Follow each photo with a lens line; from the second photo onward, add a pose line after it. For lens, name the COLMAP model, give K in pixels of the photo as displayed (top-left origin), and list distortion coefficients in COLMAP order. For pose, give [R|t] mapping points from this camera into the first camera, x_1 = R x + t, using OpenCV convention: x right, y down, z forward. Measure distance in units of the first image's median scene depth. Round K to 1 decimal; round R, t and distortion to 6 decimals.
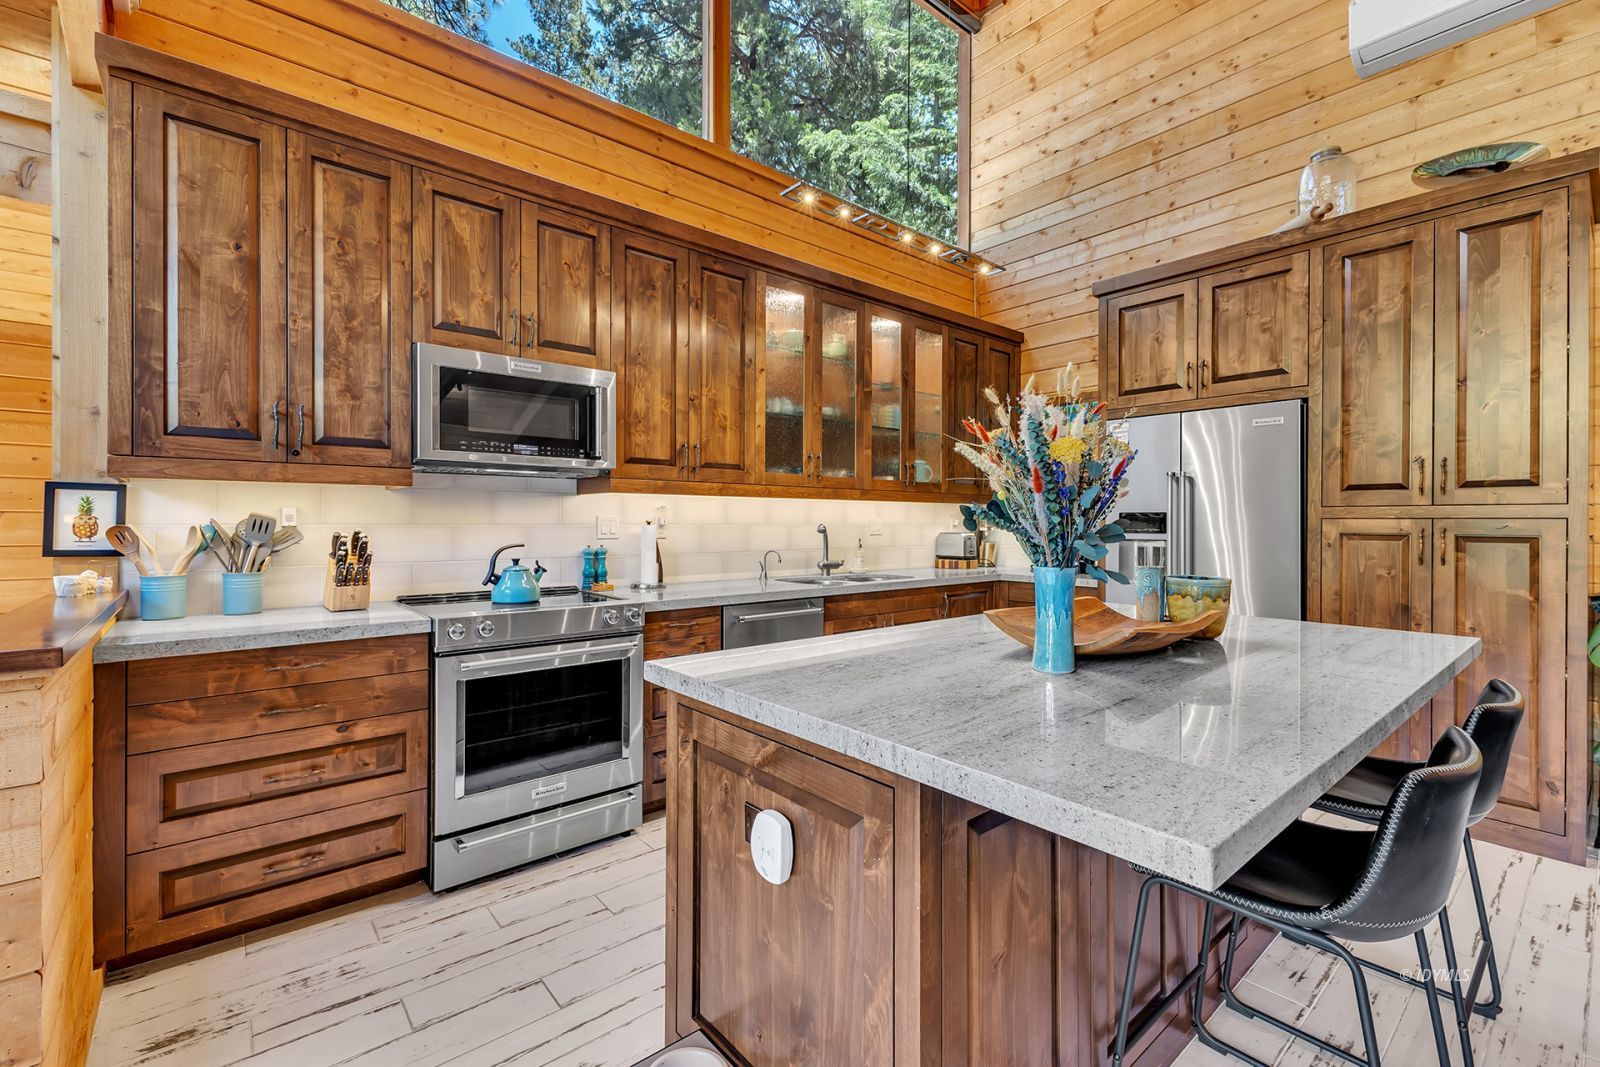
lens RADIAL K [[694.8, 0, 802.2], [0, 694.8, 520.5], [0, 0, 1]] dist [0.006621, -0.000058]
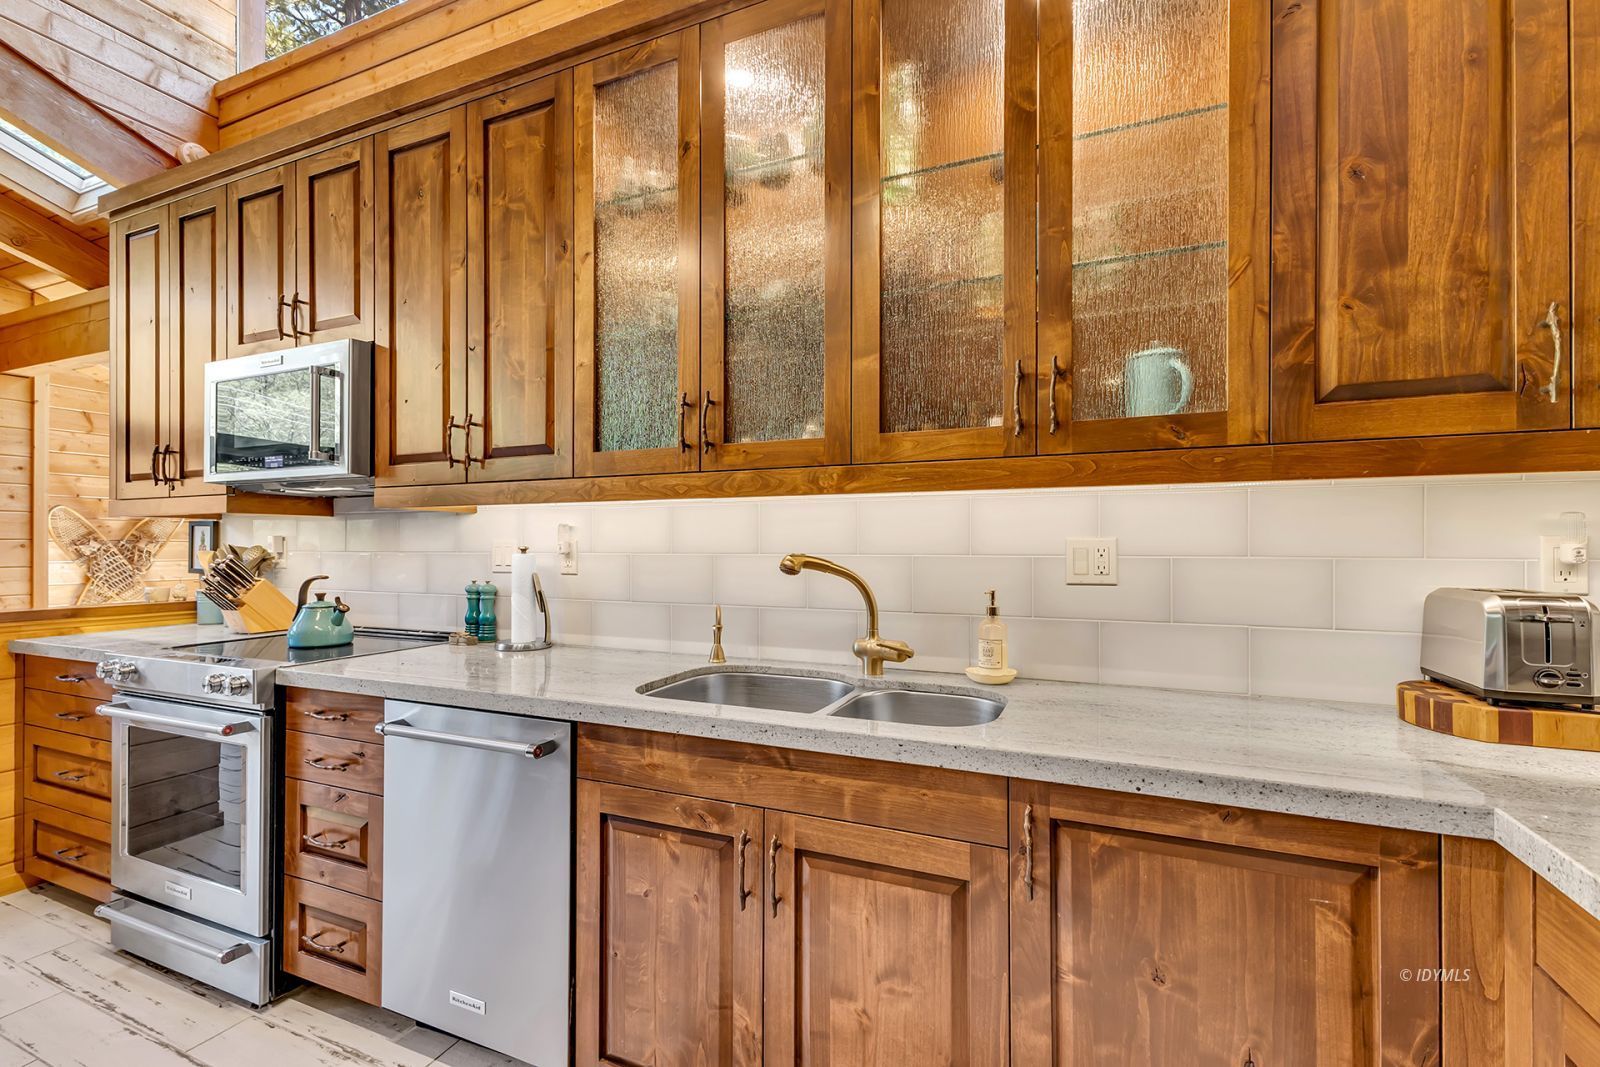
lens RADIAL K [[701.5, 0, 806.2], [0, 701.5, 539.5], [0, 0, 1]] dist [0.005284, -0.000092]
pose [[0.440078, -0.008668, -0.897918, 0.687536], [0.003915, 0.999962, -0.007735, -0.000762], [0.897951, -0.000112, 0.440095, 1.311394]]
